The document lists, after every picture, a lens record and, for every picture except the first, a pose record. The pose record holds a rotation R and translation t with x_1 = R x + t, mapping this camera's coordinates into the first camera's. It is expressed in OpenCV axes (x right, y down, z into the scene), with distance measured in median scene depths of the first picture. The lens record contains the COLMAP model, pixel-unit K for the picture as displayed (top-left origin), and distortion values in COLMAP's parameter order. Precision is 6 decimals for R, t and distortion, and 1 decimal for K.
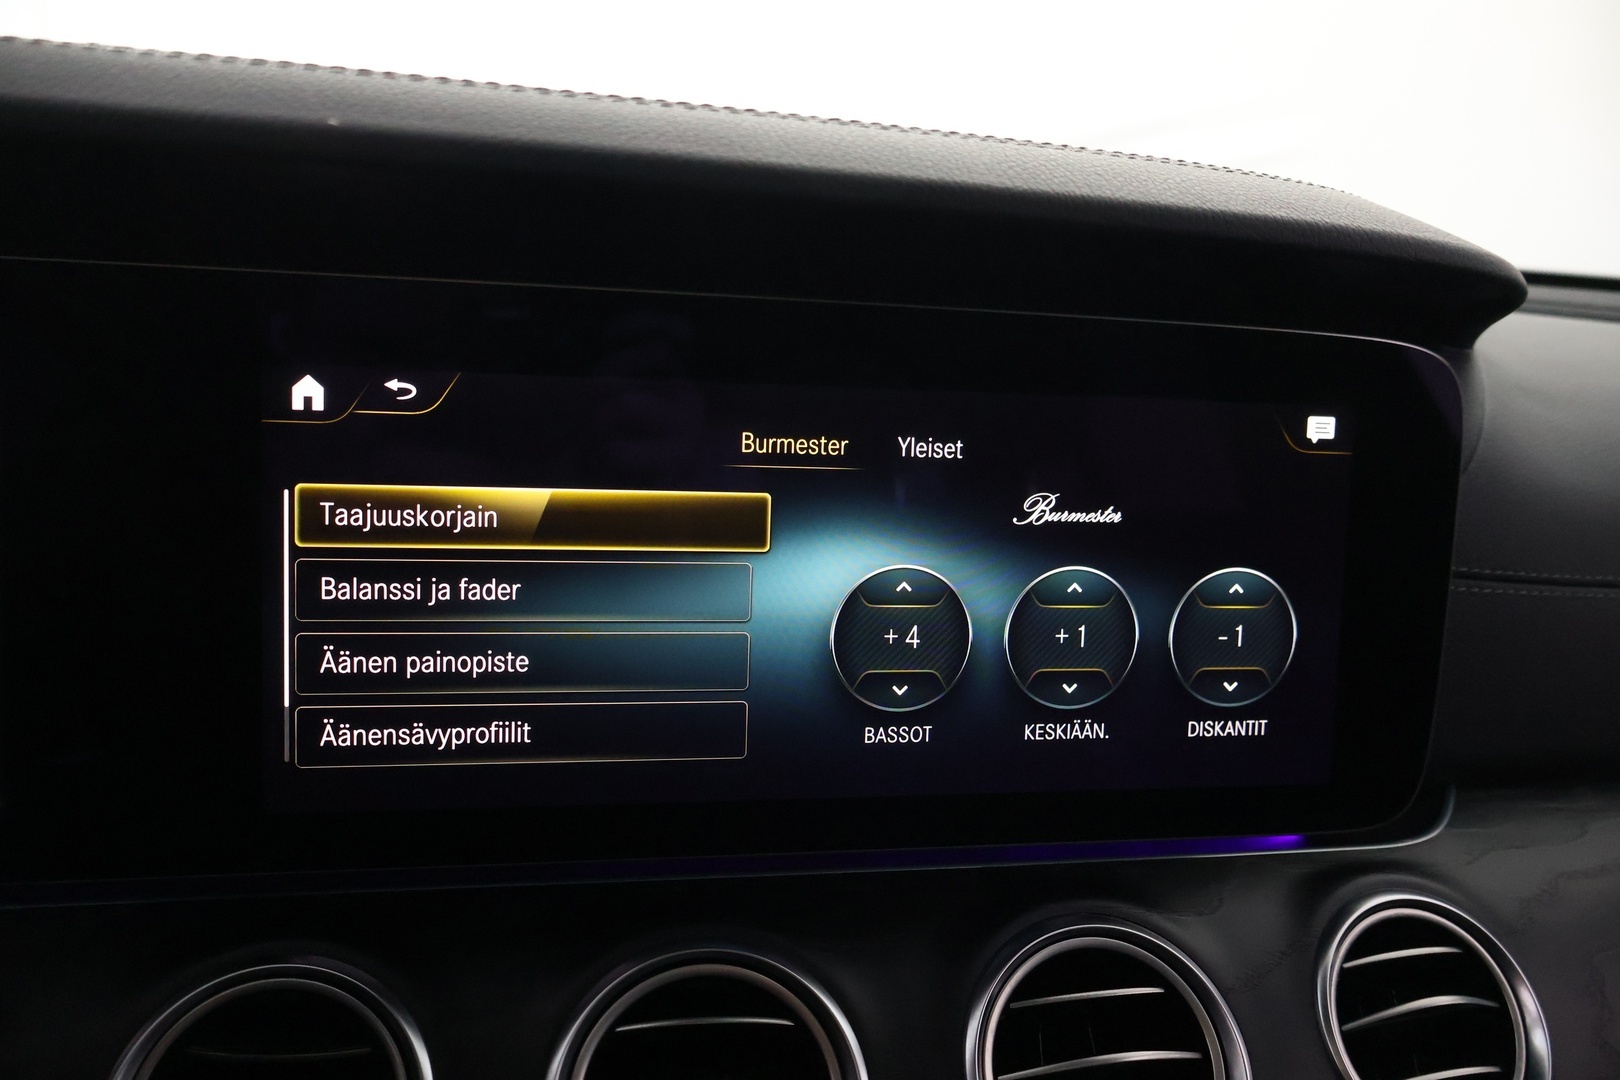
lens RADIAL K [[1368.3, 0, 814.2], [0, 1368.3, 530.7], [0, 0, 1]] dist [0.006187, 0.002997]
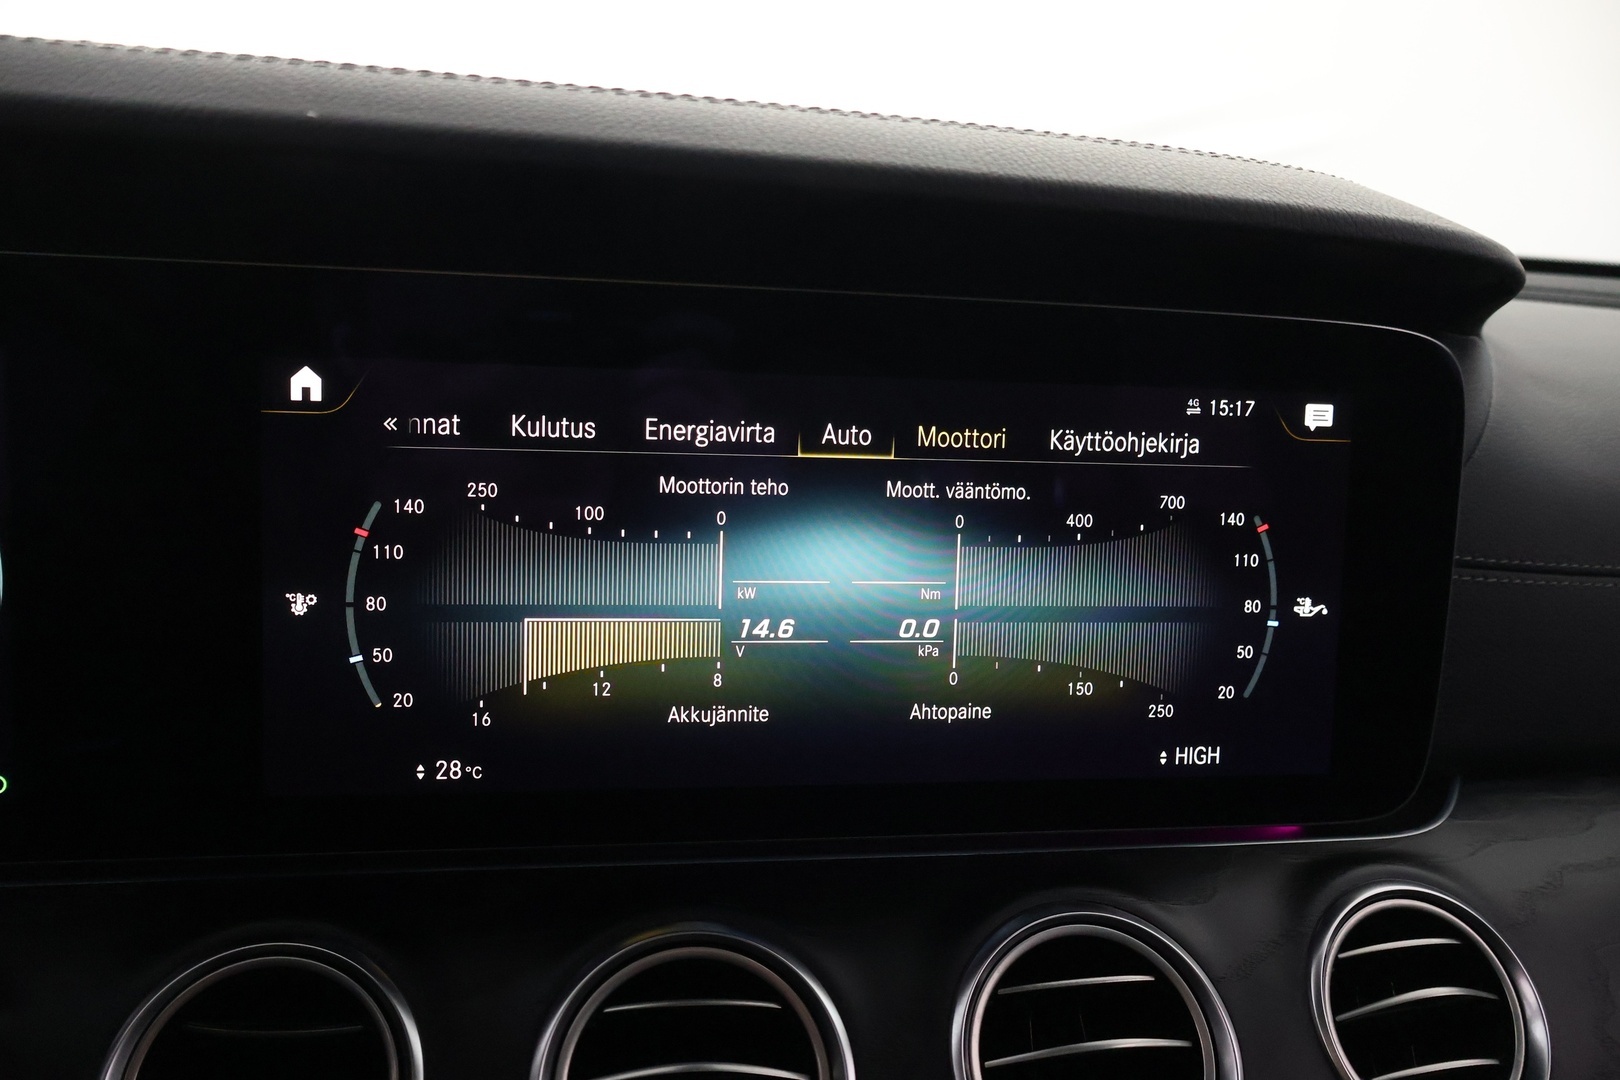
lens RADIAL K [[1368.3, 0, 814.2], [0, 1368.3, 530.7], [0, 0, 1]] dist [0.006187, 0.002997]
pose [[0.999424, -0.001587, -0.033895, 0.045908], [0.001514, 0.999996, -0.002182, 0.012323], [0.033898, 0.002130, 0.999423, -0.006771]]
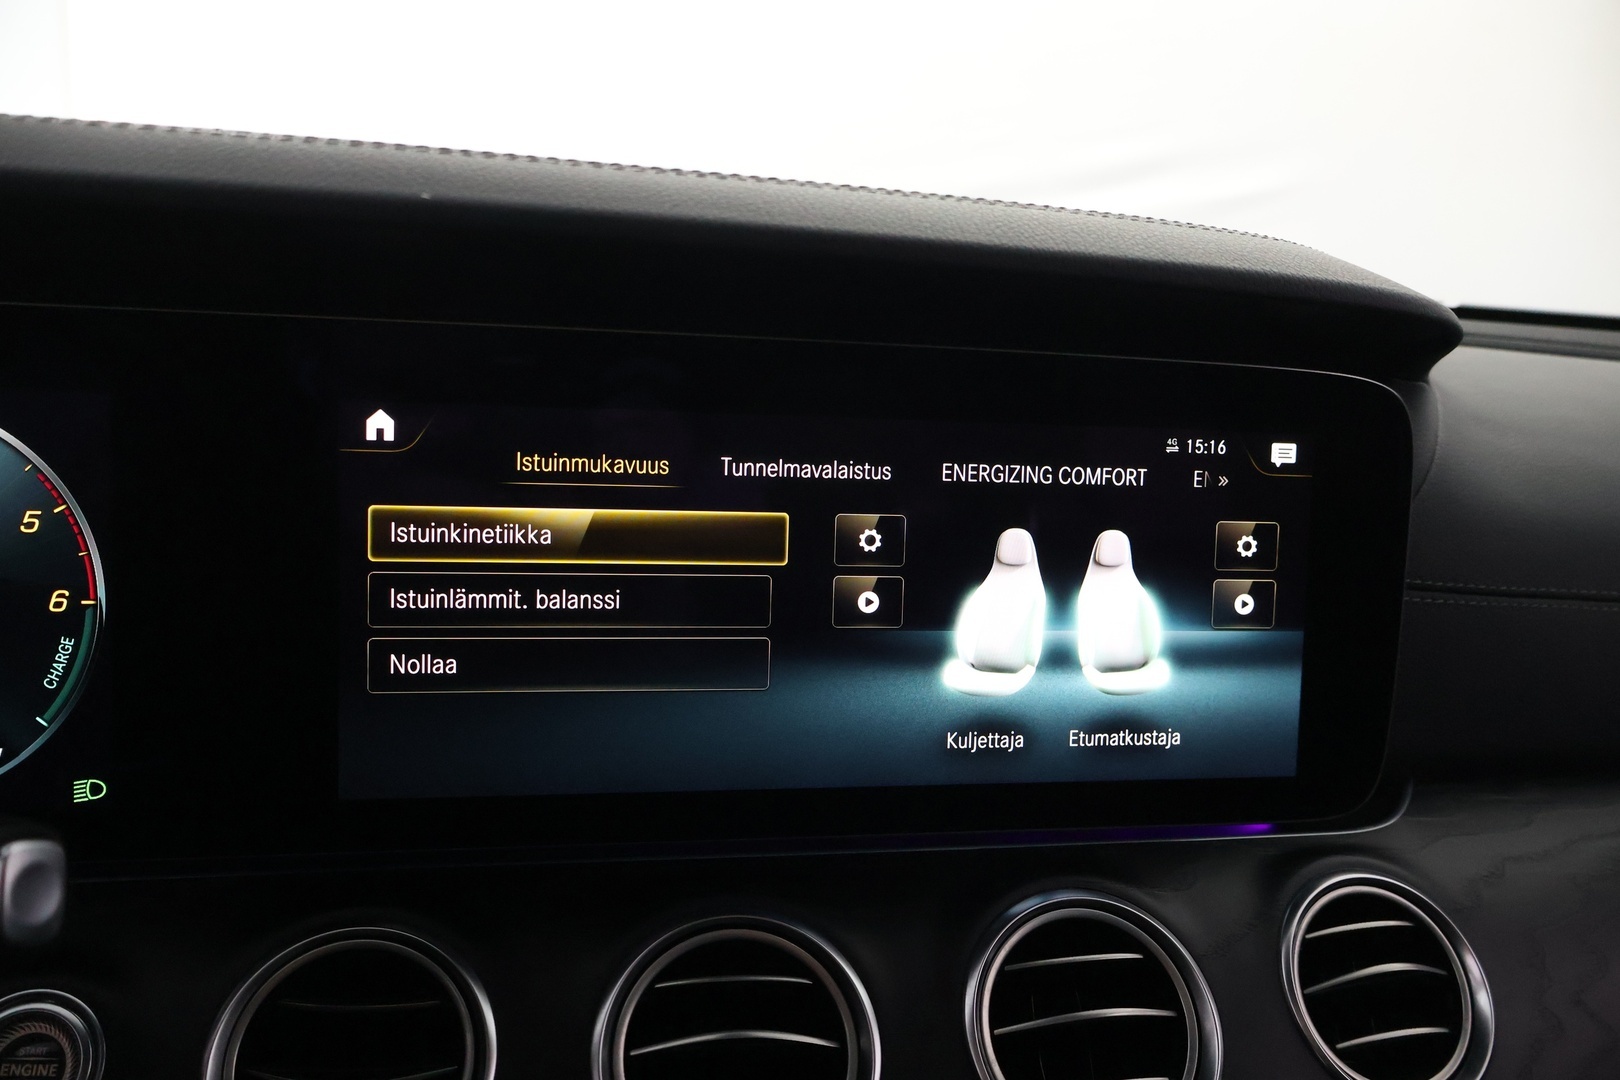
lens RADIAL K [[1409.8, 0, 810.0], [0, 1409.8, 540.0], [0, 0, 1]] dist [-0.003941, 0.039439]
pose [[0.999985, -0.004001, -0.003781, -0.011145], [0.003917, 0.999752, -0.021931, 0.022653], [0.003868, 0.021915, 0.999752, -0.171097]]
